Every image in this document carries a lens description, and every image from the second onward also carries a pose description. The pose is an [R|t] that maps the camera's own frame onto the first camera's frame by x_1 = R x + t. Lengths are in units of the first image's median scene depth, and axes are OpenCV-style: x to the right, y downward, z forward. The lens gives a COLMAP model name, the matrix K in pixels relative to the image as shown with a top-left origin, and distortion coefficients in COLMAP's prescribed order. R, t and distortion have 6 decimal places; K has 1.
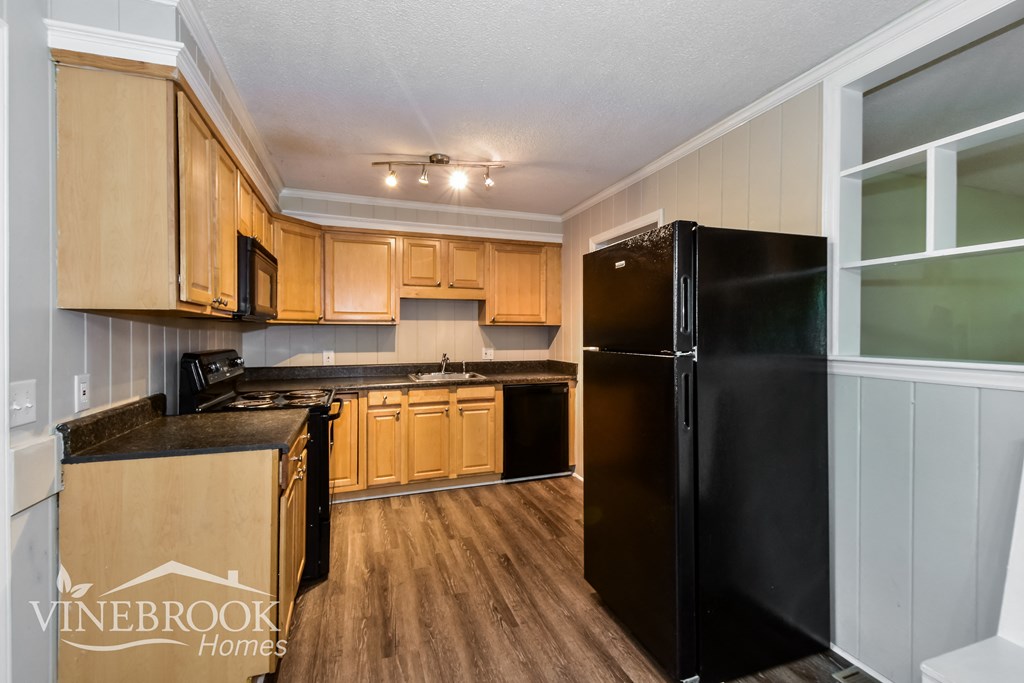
lens RADIAL K [[451.2, 0, 509.8], [0, 451.2, 345.7], [0, 0, 1]] dist [0.002457, -0.007228]
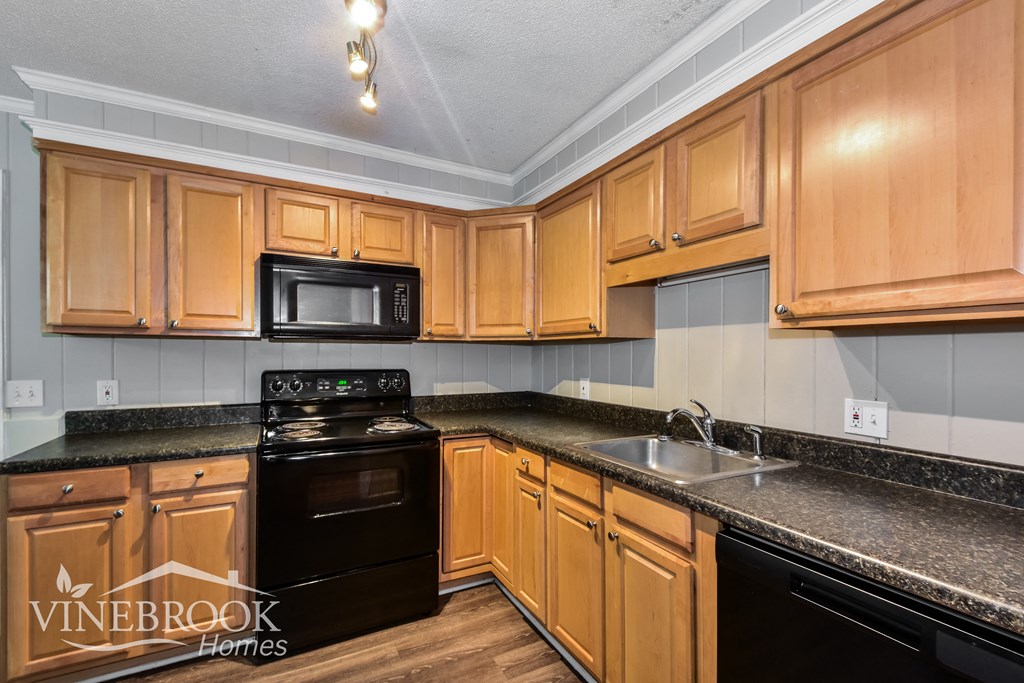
lens RADIAL K [[451.2, 0, 509.8], [0, 451.2, 345.7], [0, 0, 1]] dist [0.002457, -0.007228]
pose [[0.144805, -0.014633, -0.989352, 0.282189], [-0.030120, 0.999362, -0.019190, -0.023588], [0.989002, 0.032578, 0.144272, 0.820069]]
